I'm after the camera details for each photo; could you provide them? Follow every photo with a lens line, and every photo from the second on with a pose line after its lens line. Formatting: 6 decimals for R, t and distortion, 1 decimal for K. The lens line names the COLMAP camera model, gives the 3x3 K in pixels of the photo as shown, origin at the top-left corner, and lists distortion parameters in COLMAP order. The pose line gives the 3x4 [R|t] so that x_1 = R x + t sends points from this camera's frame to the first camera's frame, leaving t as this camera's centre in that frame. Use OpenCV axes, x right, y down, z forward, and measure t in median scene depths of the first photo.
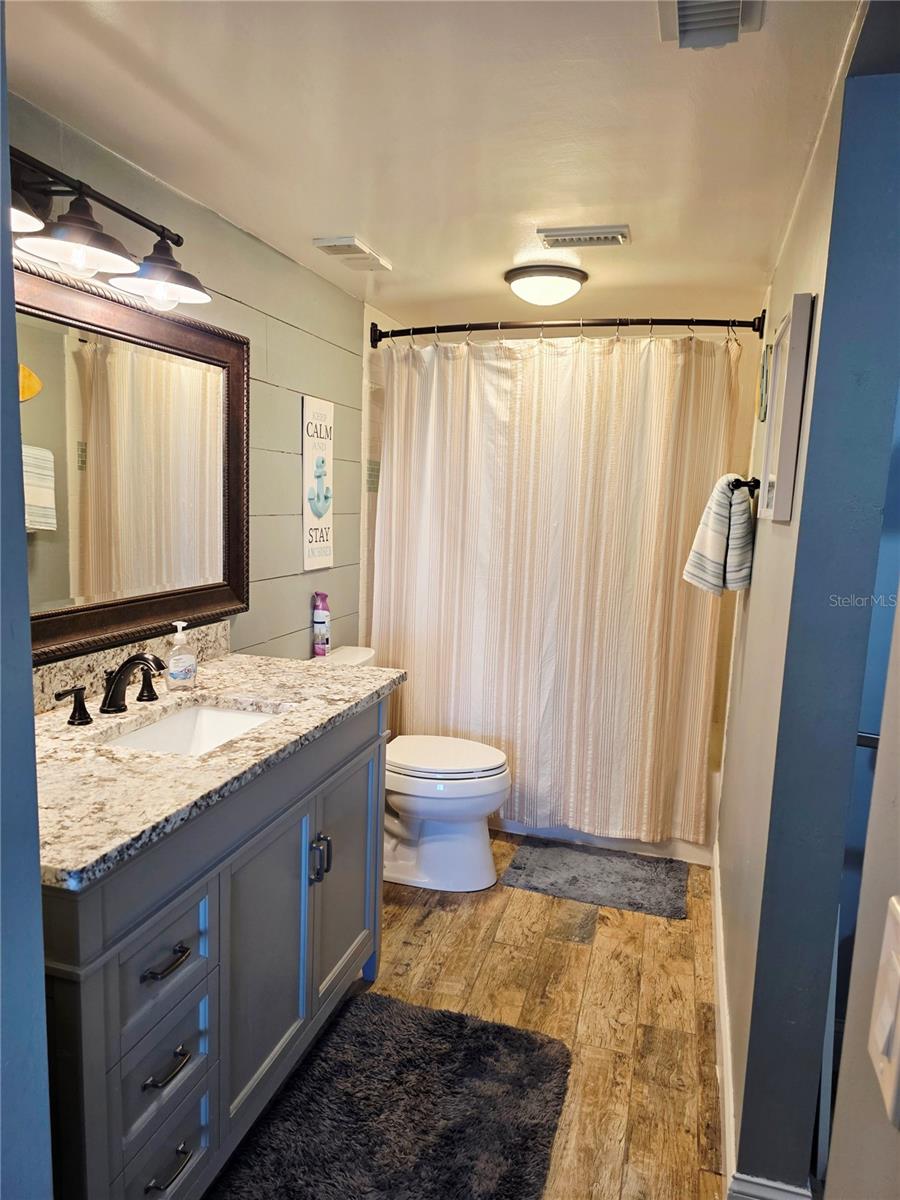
lens RADIAL K [[803.7, 0, 451.2], [0, 803.7, 615.2], [0, 0, 1]] dist [0.081286, -0.082864]
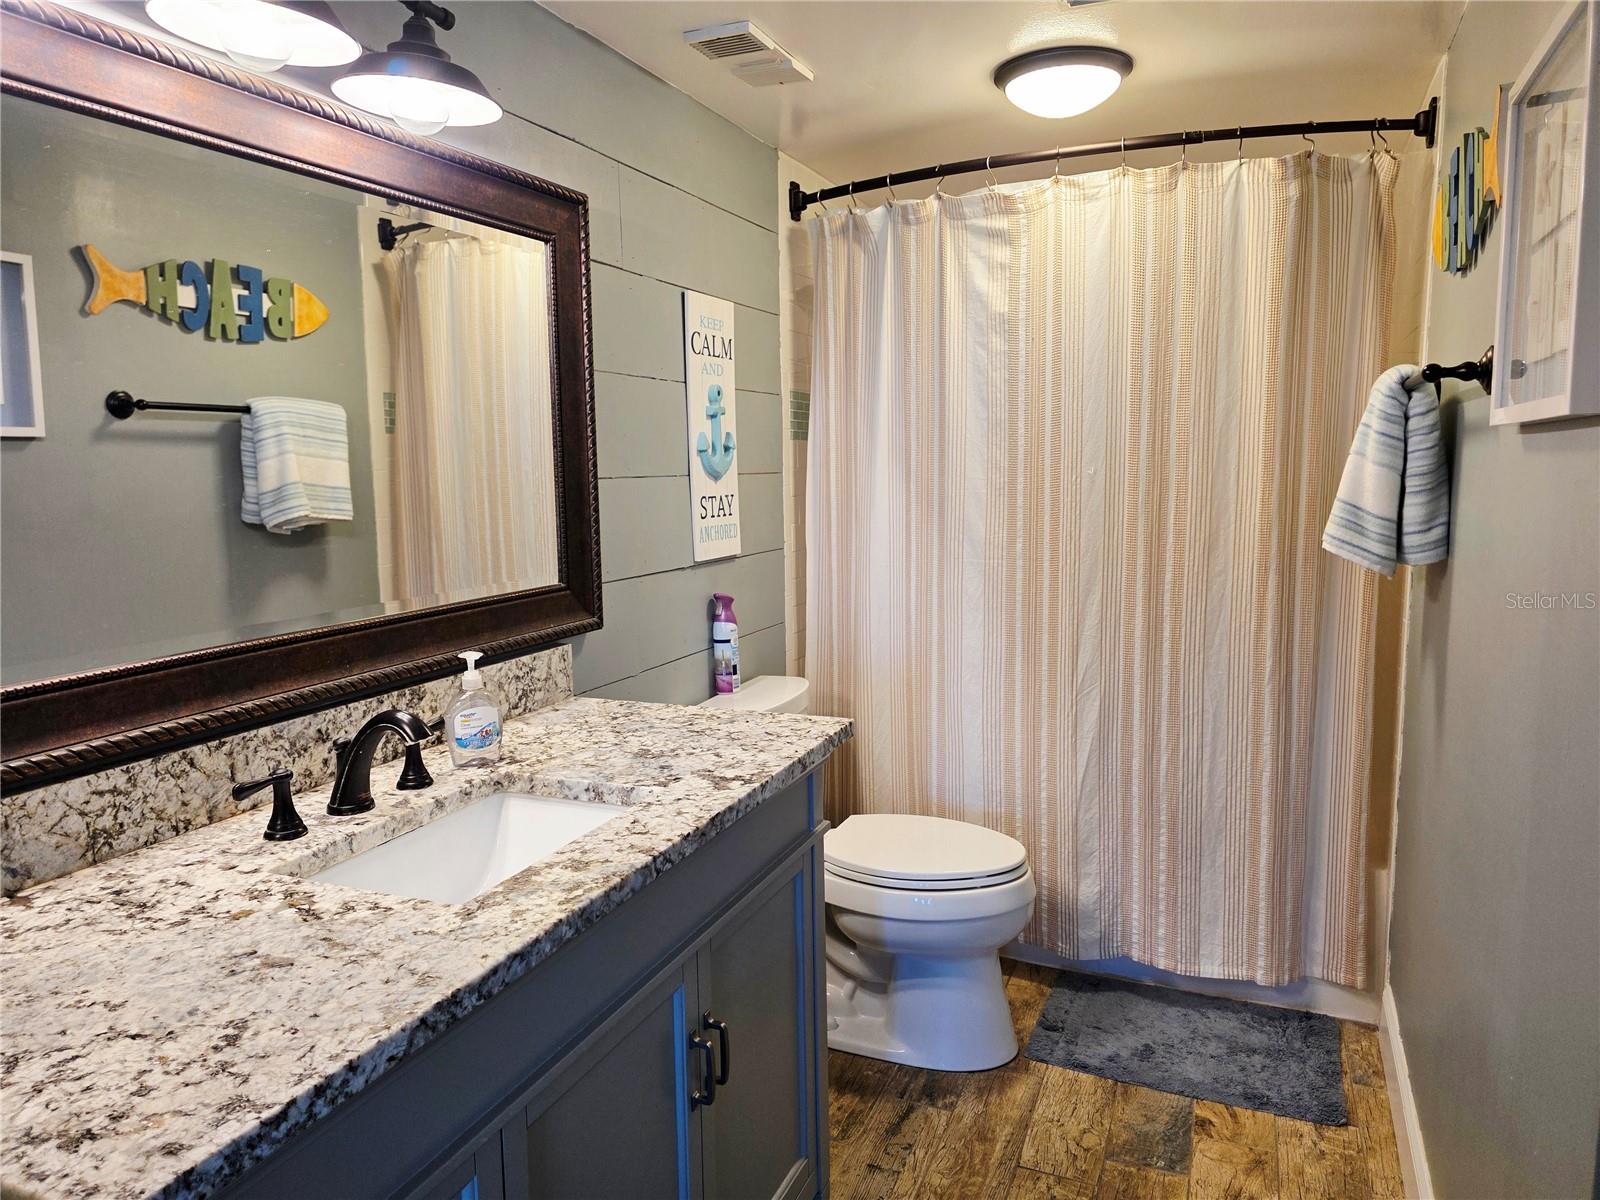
lens RADIAL K [[1071.6, 0, 809.5], [0, 1071.6, 599.0], [0, 0, 1]] dist [0.081286, -0.082864]
pose [[0.992970, -0.036205, -0.112690, 0.004192], [0.033843, 0.999167, -0.022804, -0.002930], [0.113421, 0.018830, 0.993369, 0.156952]]
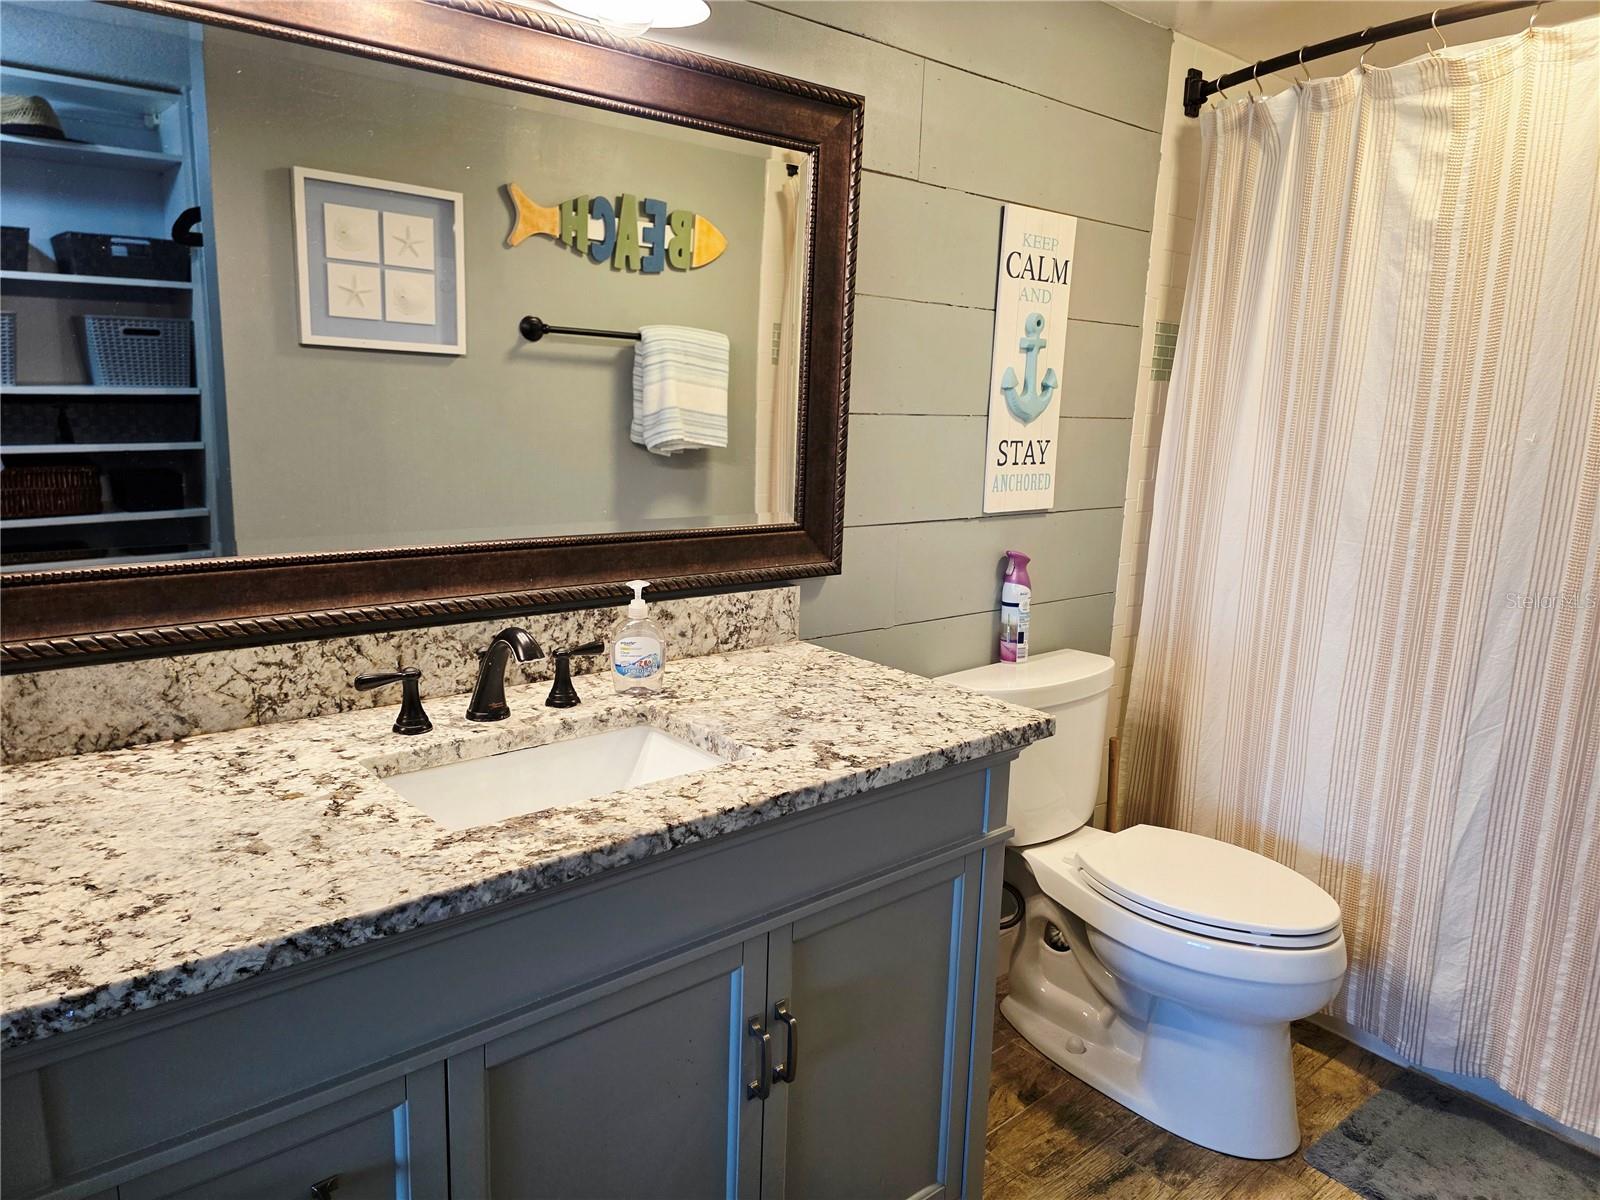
lens RADIAL K [[1071.6, 0, 805.5], [0, 1071.6, 614.6], [0, 0, 1]] dist [0.081286, -0.082864]
pose [[0.840601, 0.100028, -0.532339, 0.128925], [-0.083732, 0.994984, 0.054742, -0.014030], [0.535144, -0.001443, 0.844760, 0.270299]]
